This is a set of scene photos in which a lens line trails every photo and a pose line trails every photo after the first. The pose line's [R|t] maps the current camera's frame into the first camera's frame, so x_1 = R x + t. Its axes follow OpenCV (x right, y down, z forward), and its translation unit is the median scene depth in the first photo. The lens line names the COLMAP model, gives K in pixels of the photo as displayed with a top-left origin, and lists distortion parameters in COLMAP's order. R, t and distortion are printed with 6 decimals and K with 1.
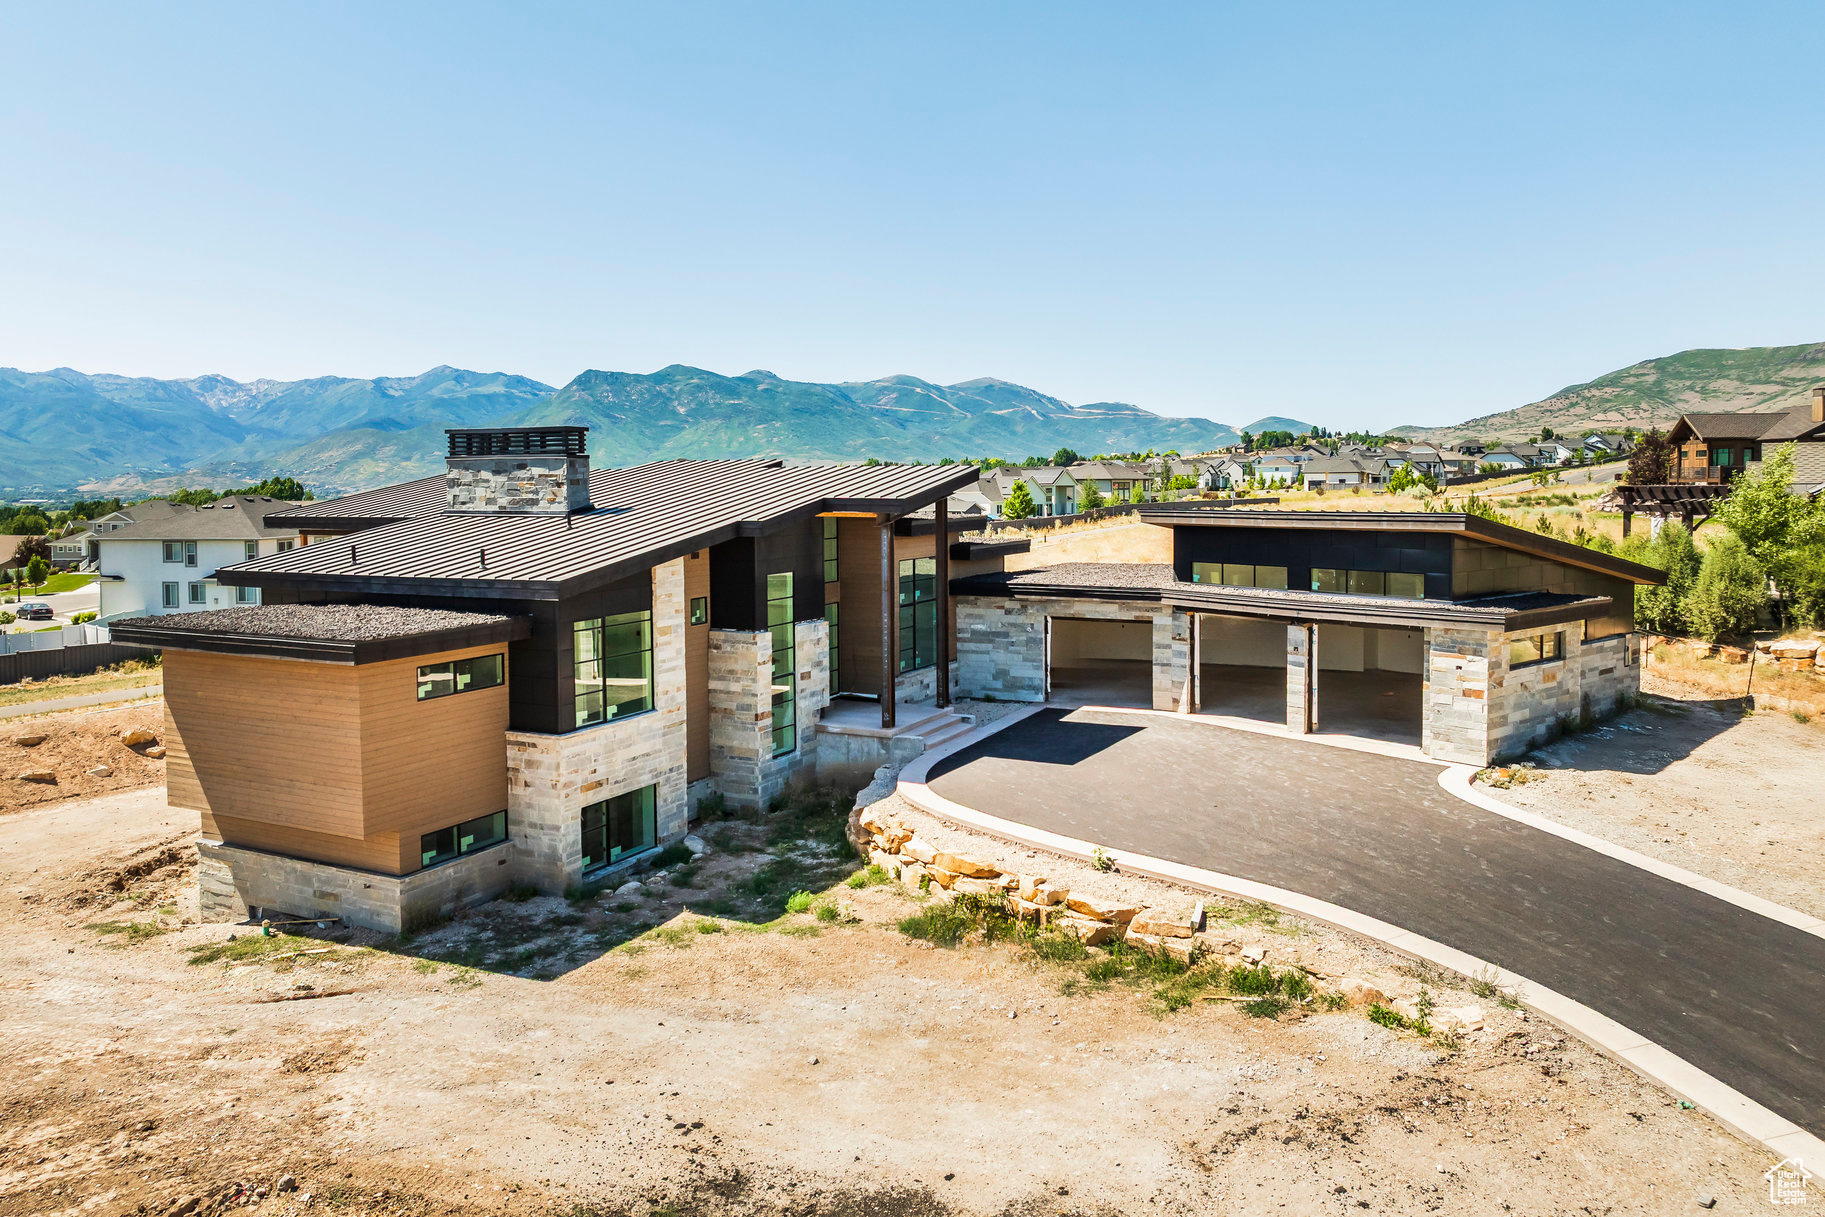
lens RADIAL K [[1309.2, 0, 918.4], [0, 1309.2, 507.4], [0, 0, 1]] dist [-0.032170, -0.015260]
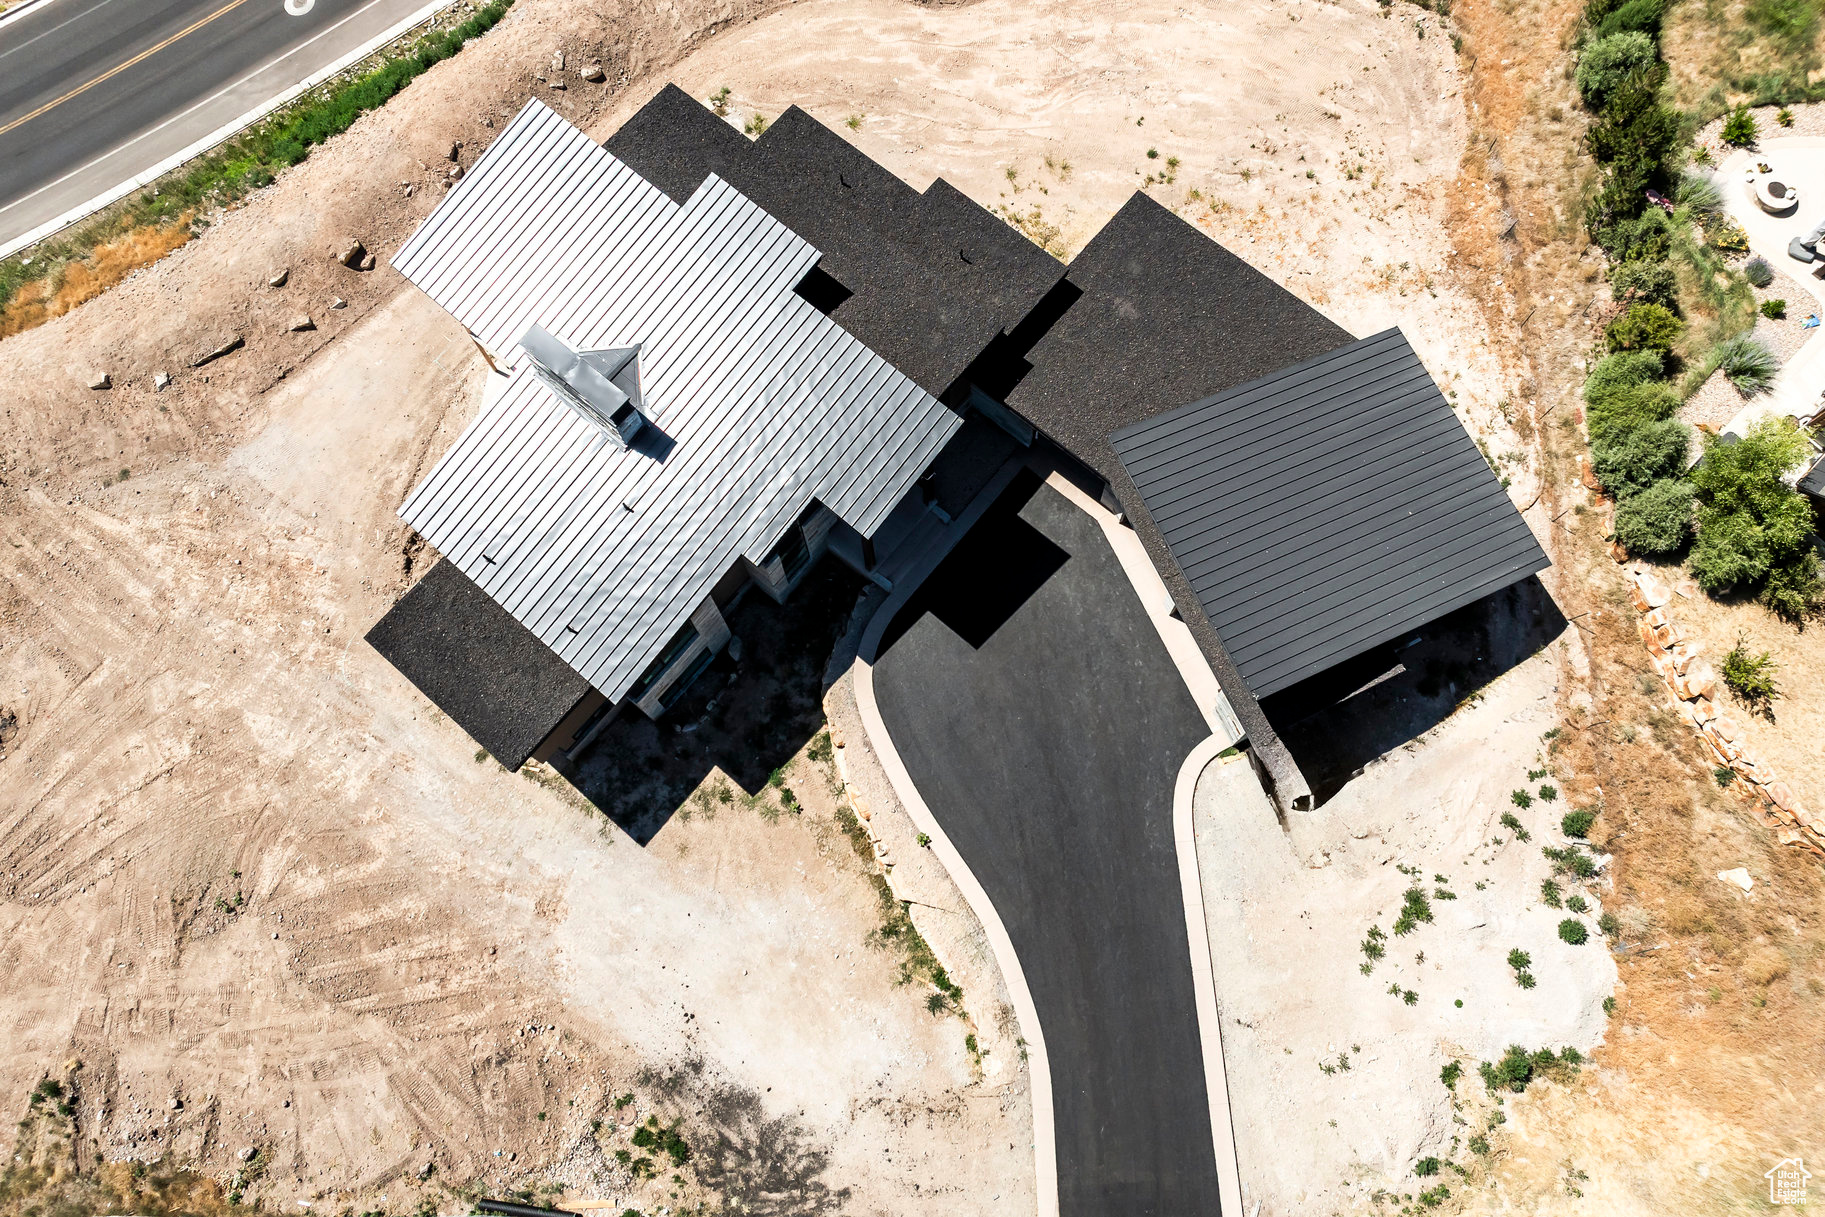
lens RADIAL K [[1350.9, 0, 924.5], [0, 1350.9, 558.6], [0, 0, 1]] dist [-0.033963, -0.005709]
pose [[0.970800, 0.223955, -0.085972, 0.177214], [0.006278, 0.334539, 0.942361, -1.356686], [0.239807, -0.915384, 0.323365, 0.607114]]
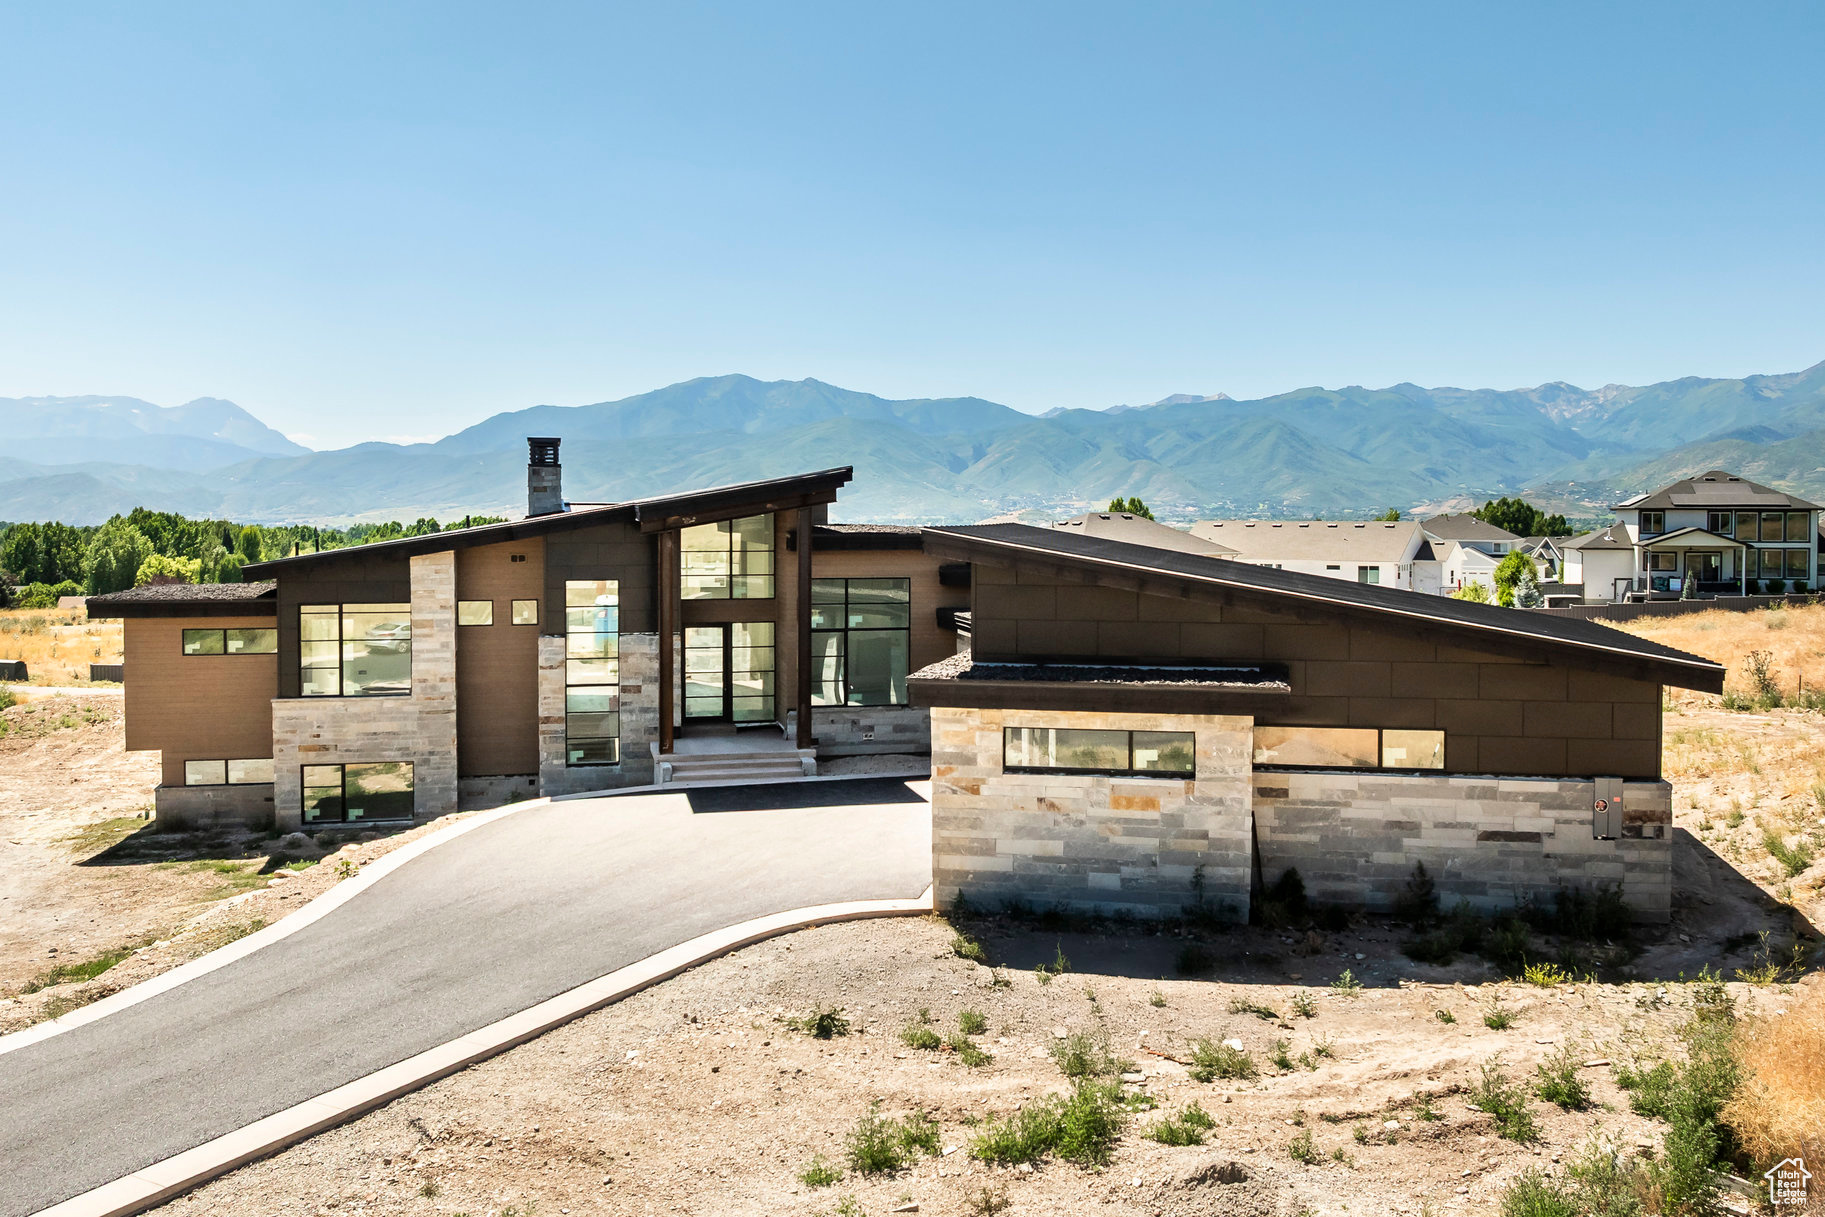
lens RADIAL K [[1565.0, 0, 937.7], [0, 1565.0, 563.9], [0, 0, 1]] dist [-0.014142, -0.065070]
pose [[0.639094, 0.033343, -0.768405, 1.056718], [-0.019533, 0.999441, 0.027122, 0.000586], [0.768880, -0.002324, 0.639388, 0.487488]]
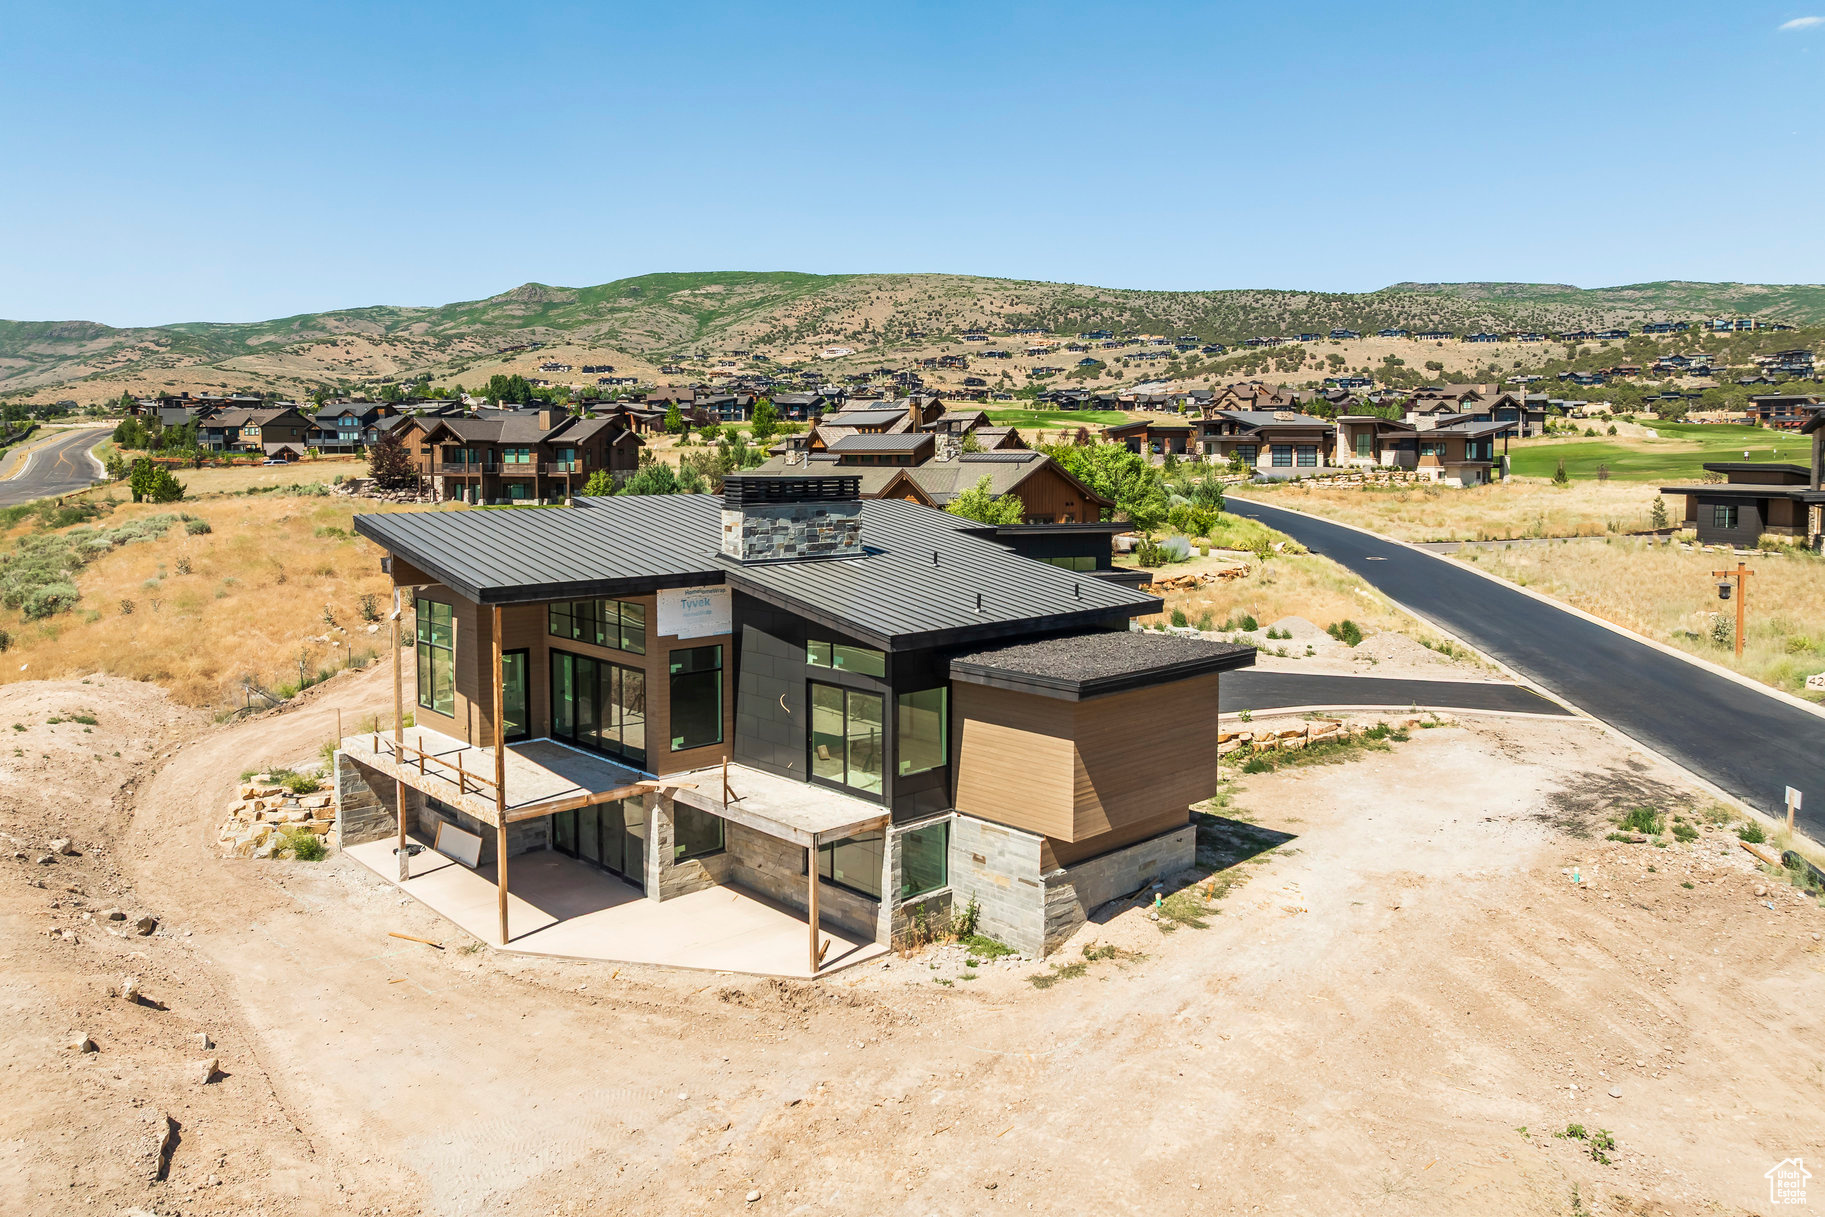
lens RADIAL K [[1292.2, 0, 911.0], [0, 1292.2, 525.4], [0, 0, 1]] dist [-0.042093, 0.006098]
pose [[0.352798, -0.044919, 0.934621, -1.424954], [0.012391, 0.998984, 0.043335, -0.075114], [-0.935618, -0.003708, 0.352996, 0.647291]]
